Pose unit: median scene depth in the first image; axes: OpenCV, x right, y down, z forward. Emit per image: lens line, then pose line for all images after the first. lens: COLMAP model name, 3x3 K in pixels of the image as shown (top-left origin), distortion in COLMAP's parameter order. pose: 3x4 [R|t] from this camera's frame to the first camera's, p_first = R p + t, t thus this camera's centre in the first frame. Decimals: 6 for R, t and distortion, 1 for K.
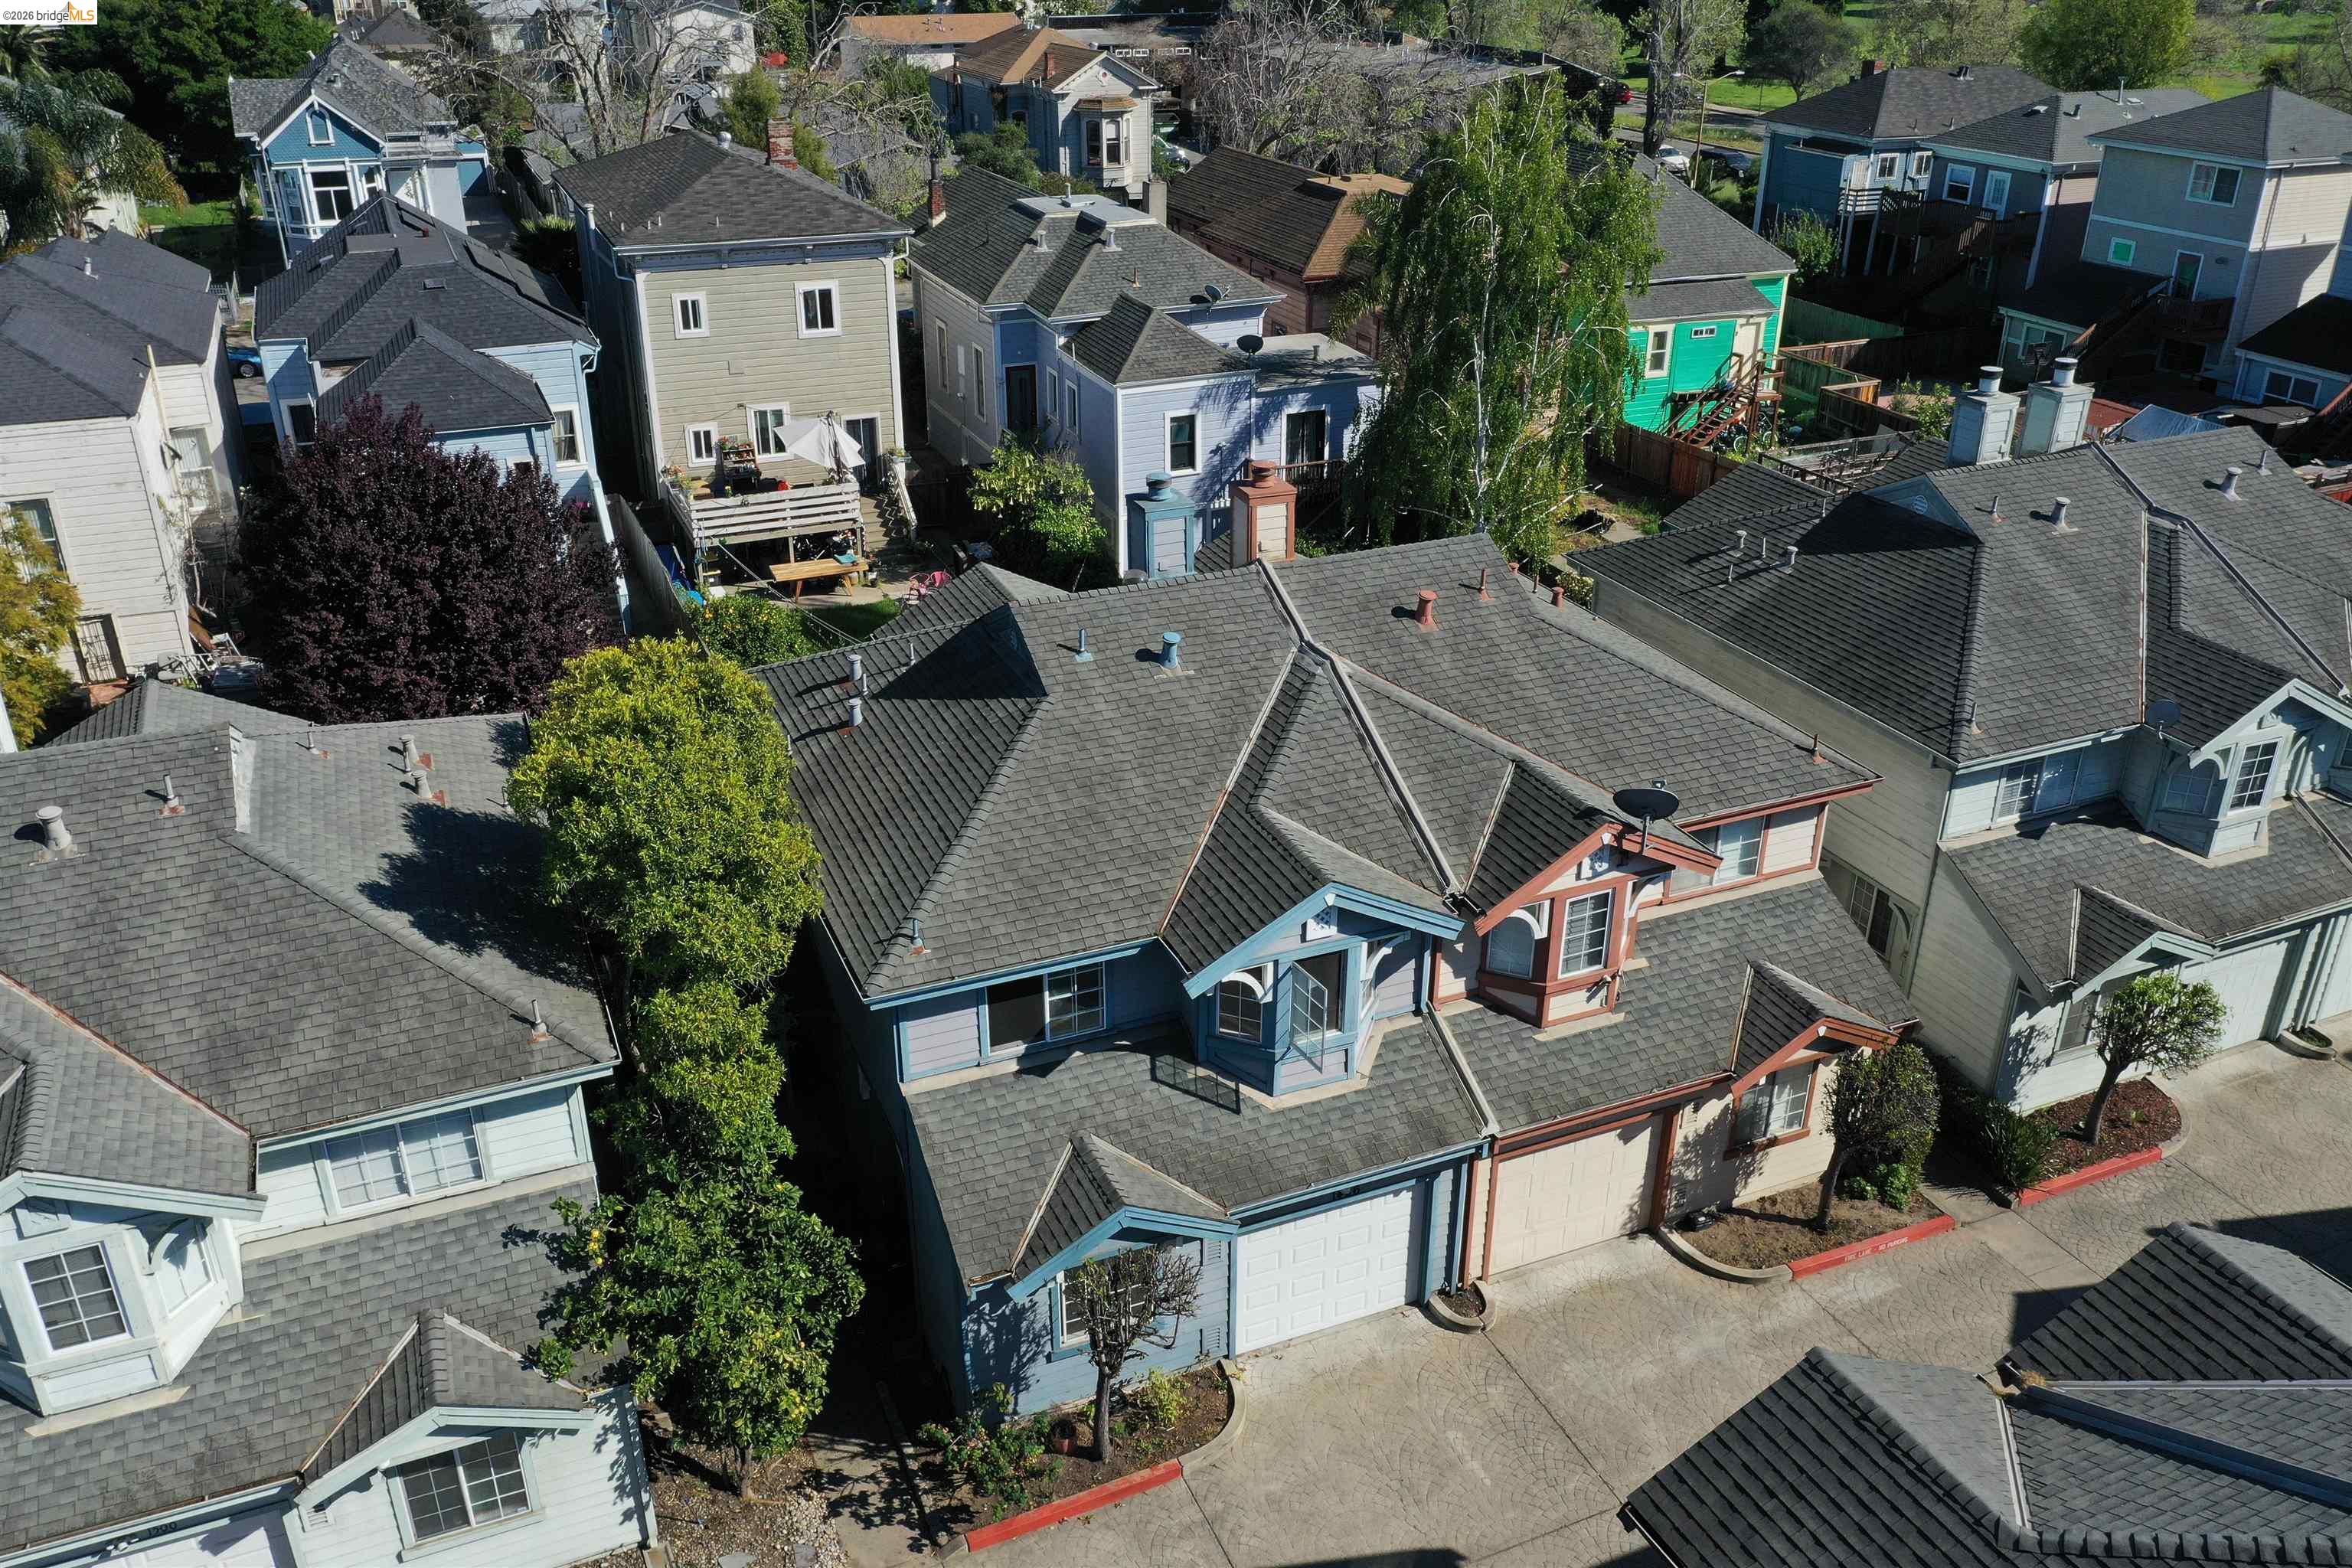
lens RADIAL K [[1881.4, 0, 1181.0], [0, 1881.4, 783.0], [0, 0, 1]] dist [-0.007958, 0.000647]
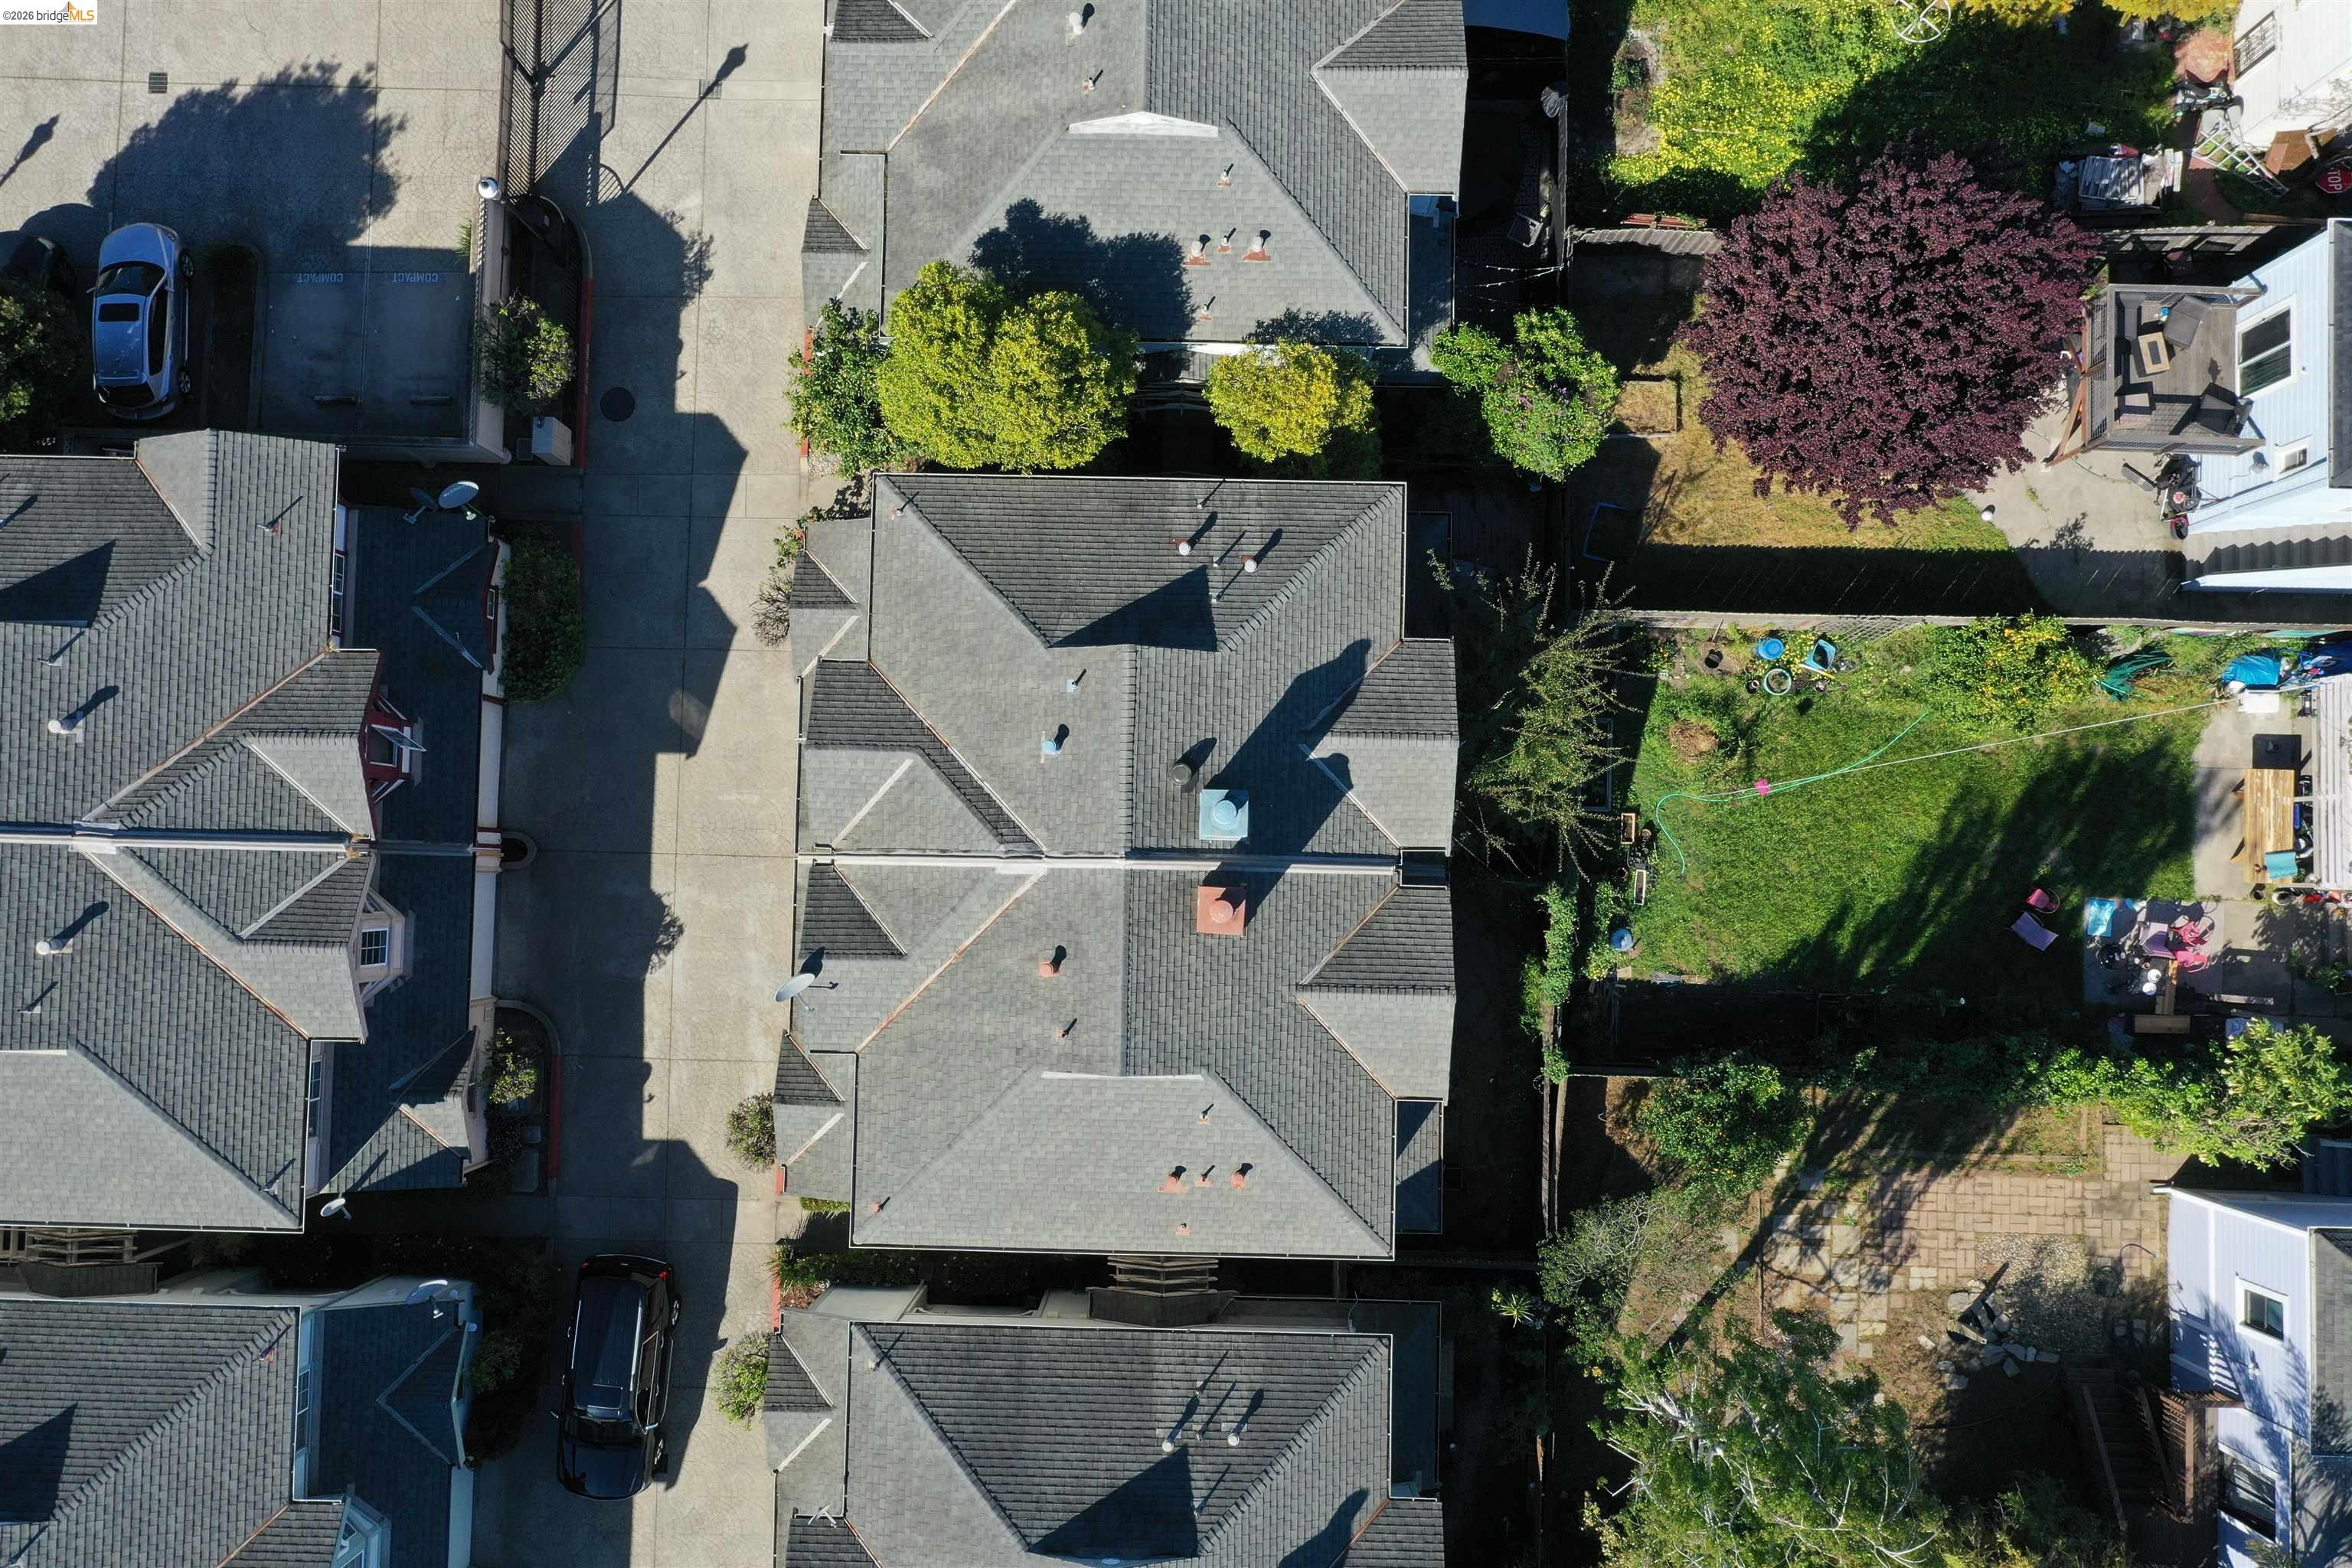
lens RADIAL K [[1881.4, 0, 1177.0], [0, 1881.4, 782.0], [0, 0, 1]] dist [-0.007958, 0.000647]
pose [[-0.414922, 0.908557, -0.048623, 0.046300], [-0.394727, -0.131601, 0.909325, -1.355306], [0.819774, 0.396491, 0.413237, 0.545872]]
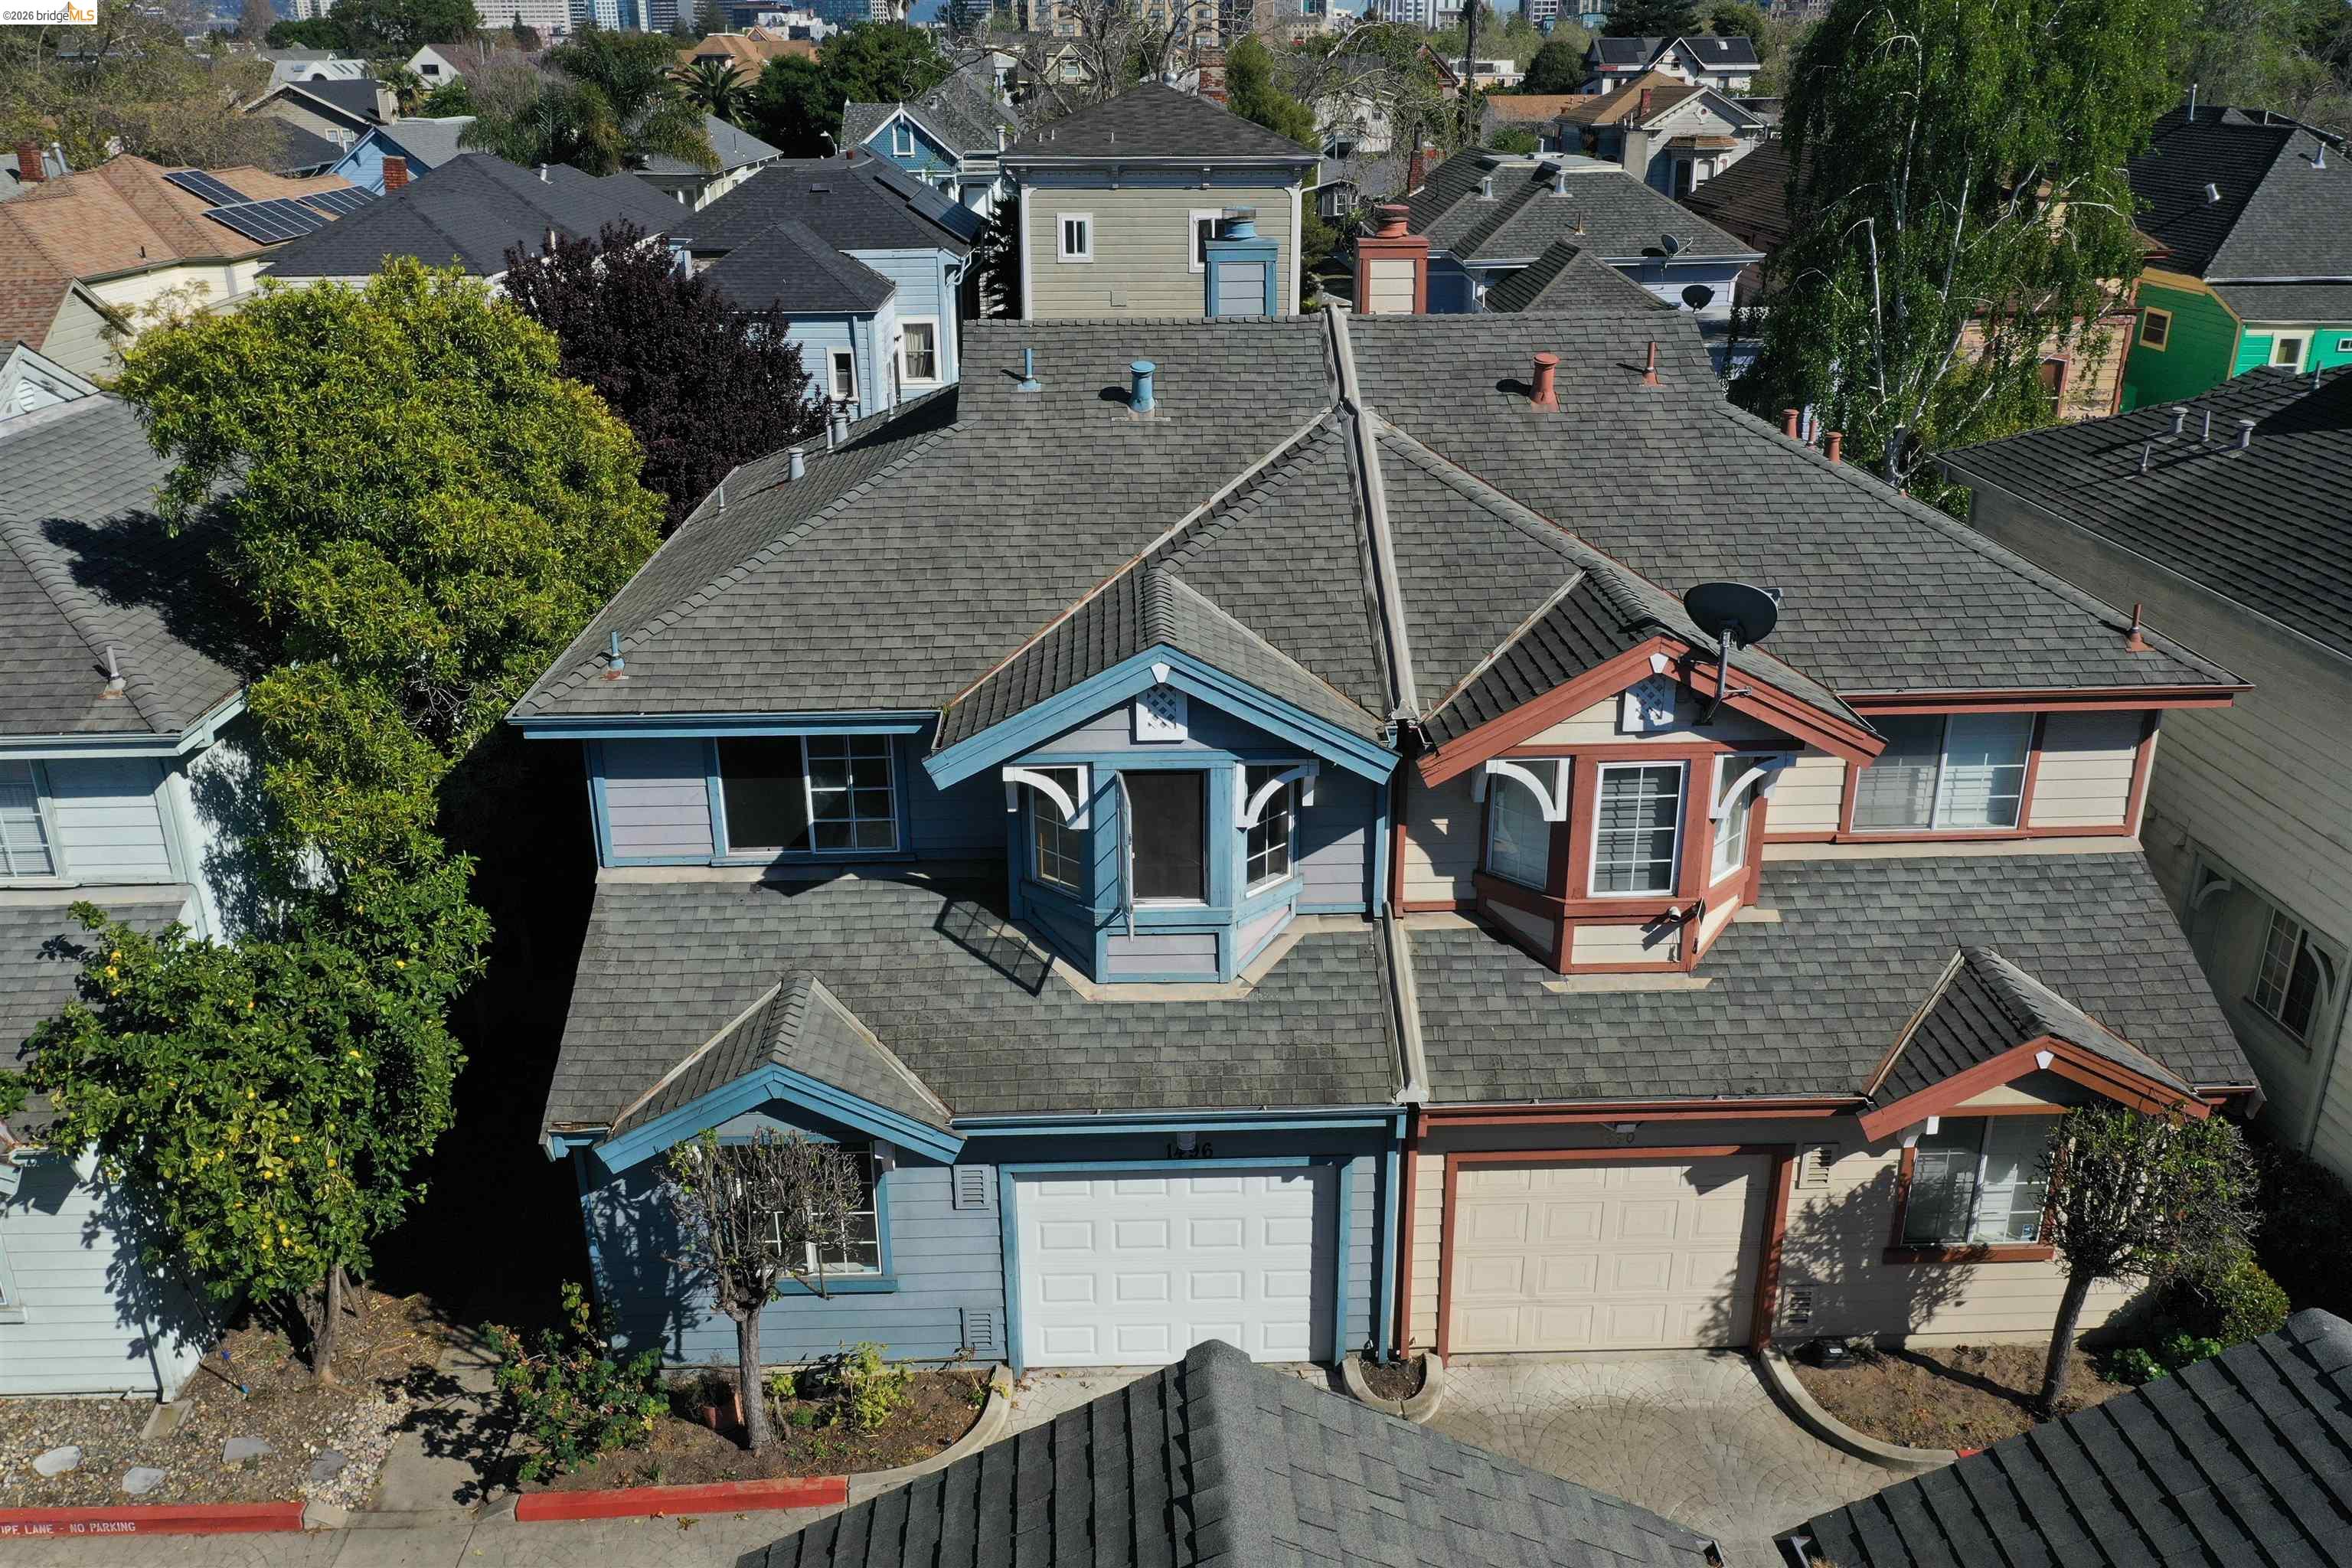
lens RADIAL K [[1881.4, 0, 1168.2], [0, 1881.4, 782.3], [0, 0, 1]] dist [-0.007958, 0.000647]
pose [[0.929922, 0.124217, -0.346144, 0.281868], [-0.151119, 0.987161, -0.051733, 0.119636], [0.335273, 0.100416, 0.936754, 0.347091]]
